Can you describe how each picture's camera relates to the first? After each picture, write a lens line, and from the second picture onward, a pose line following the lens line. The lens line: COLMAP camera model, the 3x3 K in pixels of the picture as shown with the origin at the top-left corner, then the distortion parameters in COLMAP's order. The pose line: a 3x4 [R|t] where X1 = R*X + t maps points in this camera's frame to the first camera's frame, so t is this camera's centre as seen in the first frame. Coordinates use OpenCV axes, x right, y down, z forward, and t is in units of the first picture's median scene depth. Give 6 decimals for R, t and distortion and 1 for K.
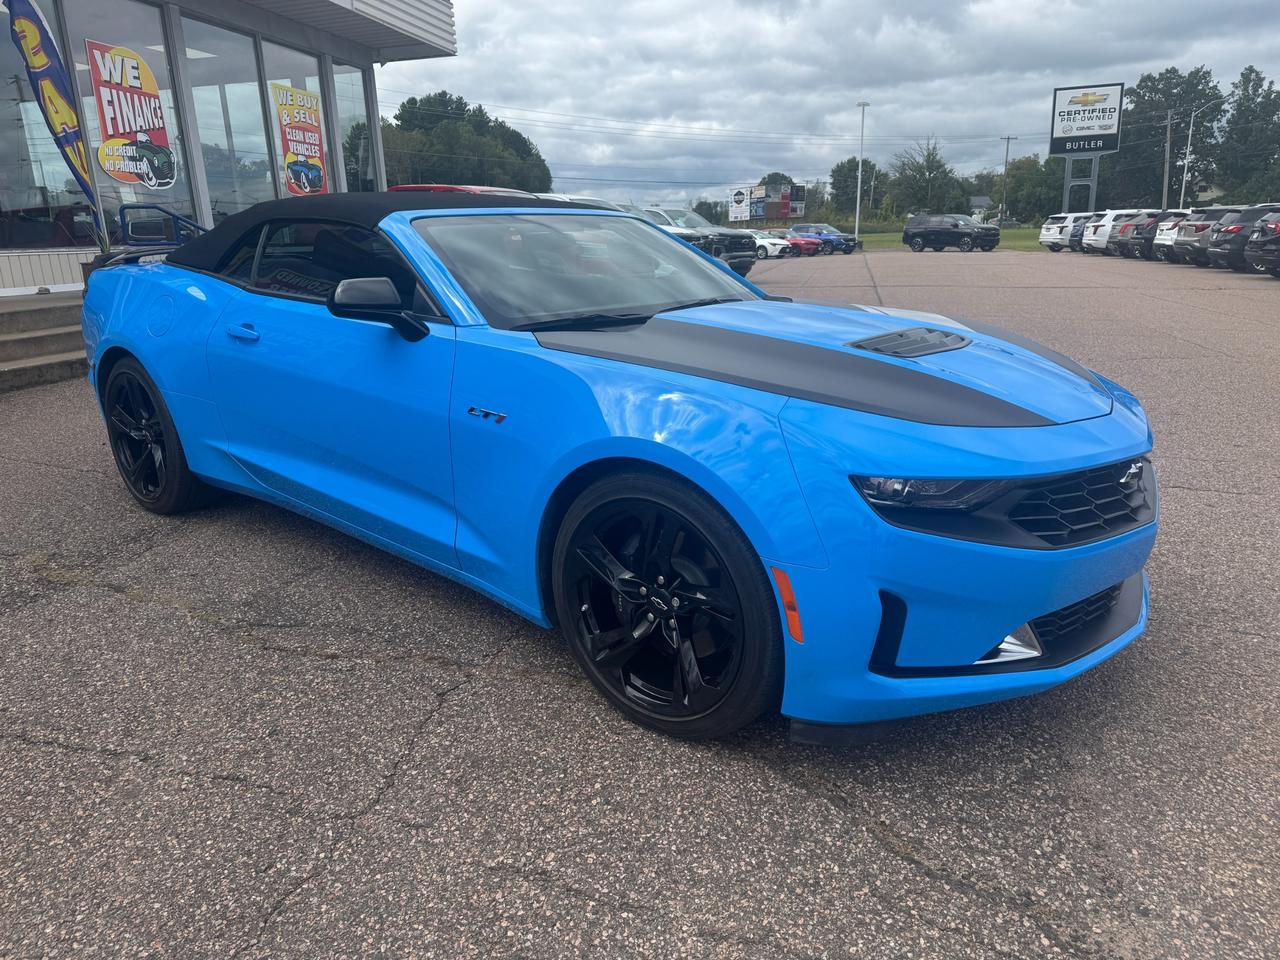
lens RADIAL K [[905.7, 0, 633.7], [0, 905.7, 482.5], [0, 0, 1]] dist [0.026851, -0.031688]
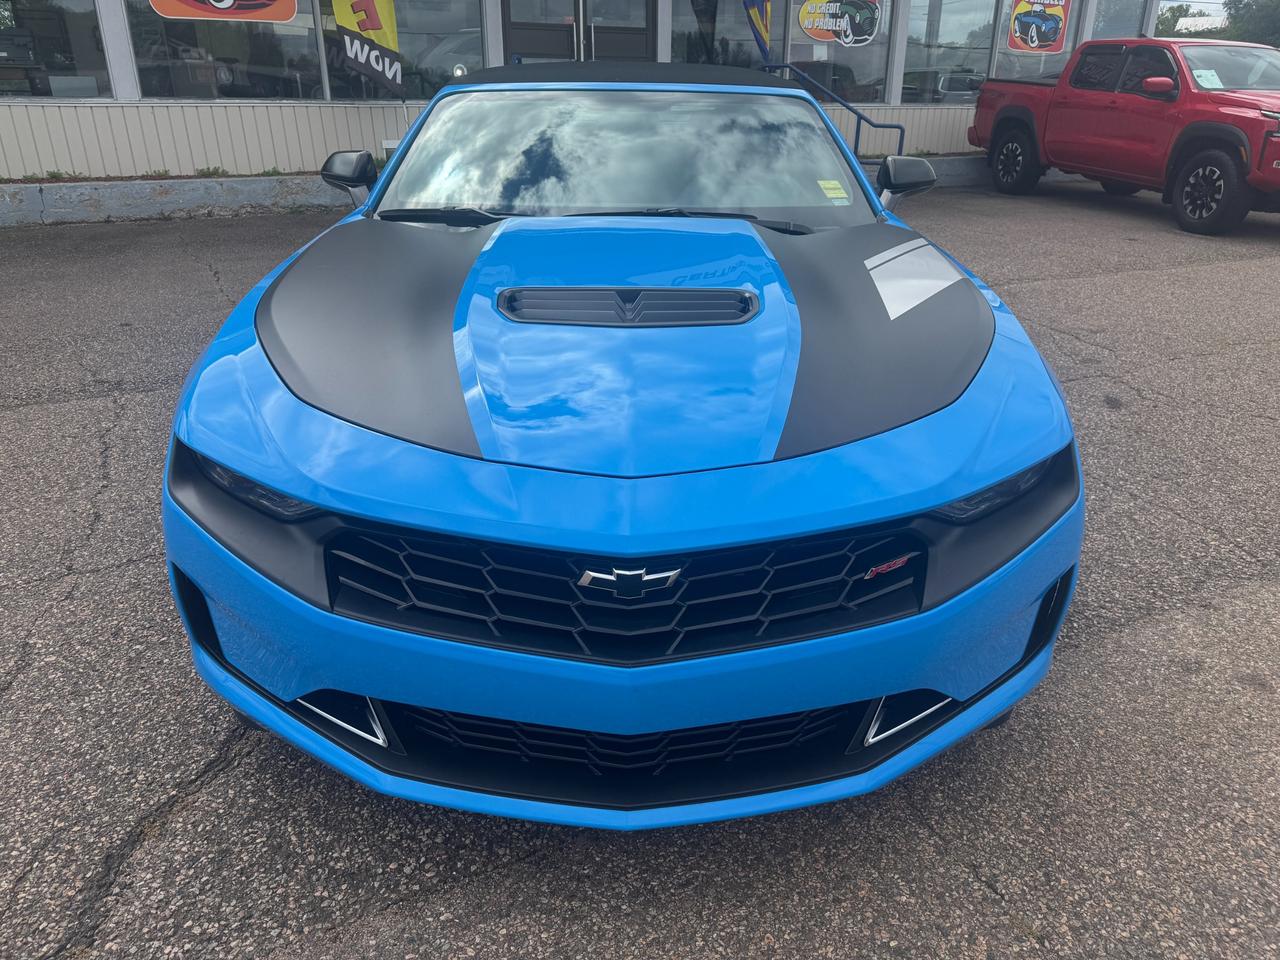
lens RADIAL K [[905.7, 0, 633.7], [0, 905.7, 482.5], [0, 0, 1]] dist [0.026851, -0.031688]
pose [[0.651376, 0.324603, -0.685815, 0.185908], [-0.225138, 0.945848, 0.233847, -0.042229], [0.724584, 0.002080, 0.689183, 0.116867]]
